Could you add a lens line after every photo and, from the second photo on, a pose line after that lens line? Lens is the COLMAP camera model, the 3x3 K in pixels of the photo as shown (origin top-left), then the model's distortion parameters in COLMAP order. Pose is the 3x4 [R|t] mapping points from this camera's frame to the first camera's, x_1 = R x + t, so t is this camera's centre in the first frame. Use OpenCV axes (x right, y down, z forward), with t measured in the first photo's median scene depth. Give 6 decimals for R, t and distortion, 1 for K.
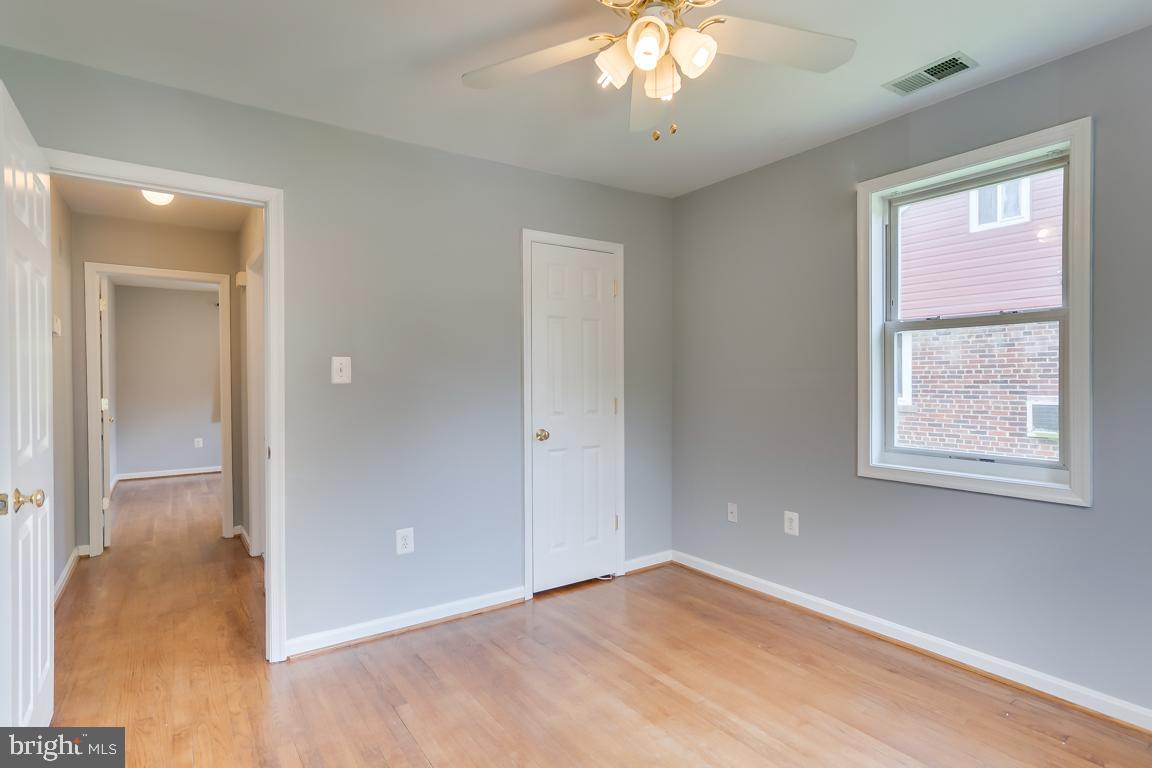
lens RADIAL K [[577.7, 0, 576.0], [0, 577.7, 384.0], [0, 0, 1]] dist [0.002774, 0.000530]
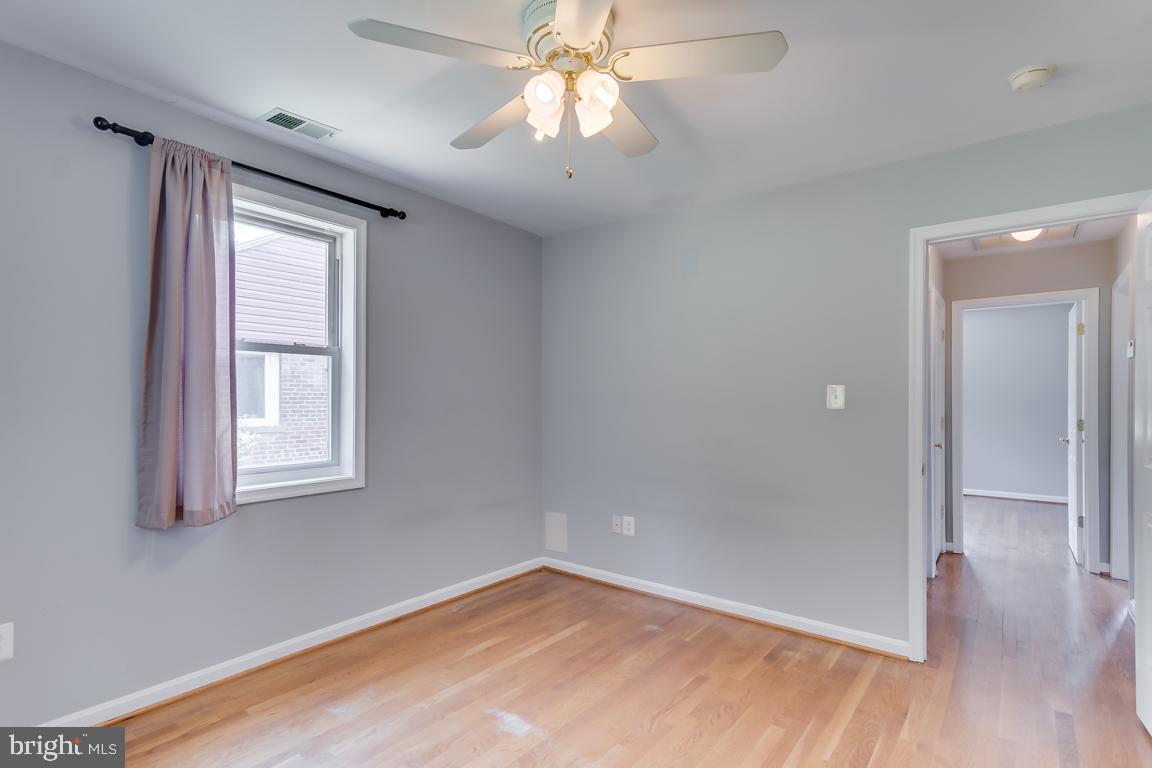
lens RADIAL K [[570.9, 0, 579.8], [0, 570.9, 381.1], [0, 0, 1]] dist [0.002870, 0.011890]
pose [[-0.278889, 0.030085, 0.959852, -0.585546], [0.003168, 0.999533, -0.030409, -0.009975], [-0.960318, -0.005440, -0.278854, 0.788827]]
